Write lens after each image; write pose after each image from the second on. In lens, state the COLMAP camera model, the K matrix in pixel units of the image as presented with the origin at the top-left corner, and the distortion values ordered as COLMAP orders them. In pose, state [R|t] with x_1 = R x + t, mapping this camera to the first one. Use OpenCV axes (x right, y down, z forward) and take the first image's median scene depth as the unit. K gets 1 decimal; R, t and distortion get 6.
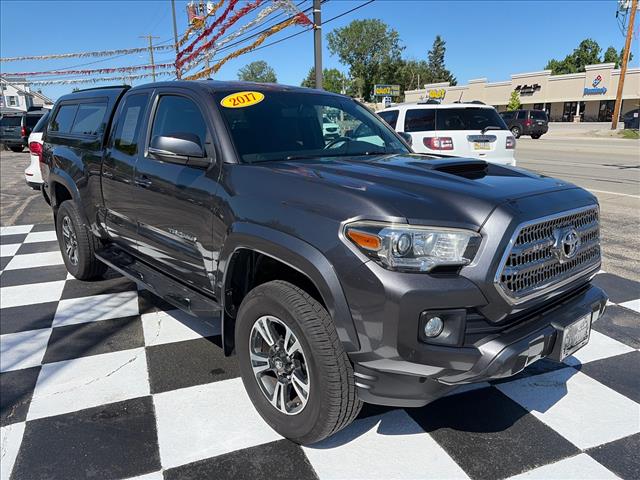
lens RADIAL K [[490.8, 0, 324.1], [0, 490.8, 239.1], [0, 0, 1]] dist [0.015051, -0.018799]
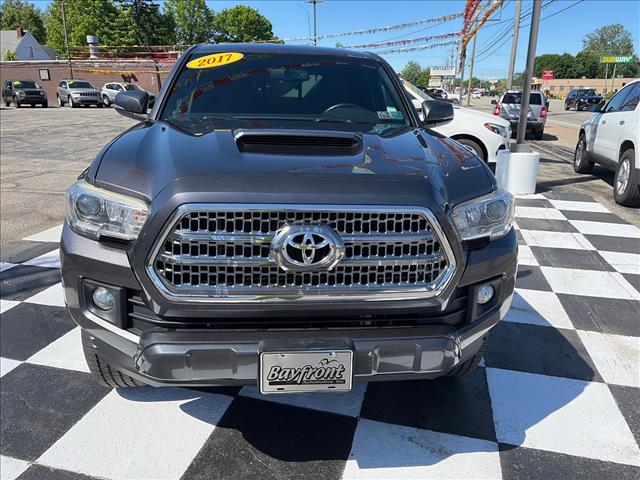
lens RADIAL K [[490.8, 0, 322.4], [0, 490.8, 239.2], [0, 0, 1]] dist [0.015051, -0.018799]
pose [[0.806215, 0.186792, -0.561361, 0.651837], [-0.156589, 0.982383, 0.101997, -0.058056], [0.570524, 0.005671, 0.821261, 0.286322]]
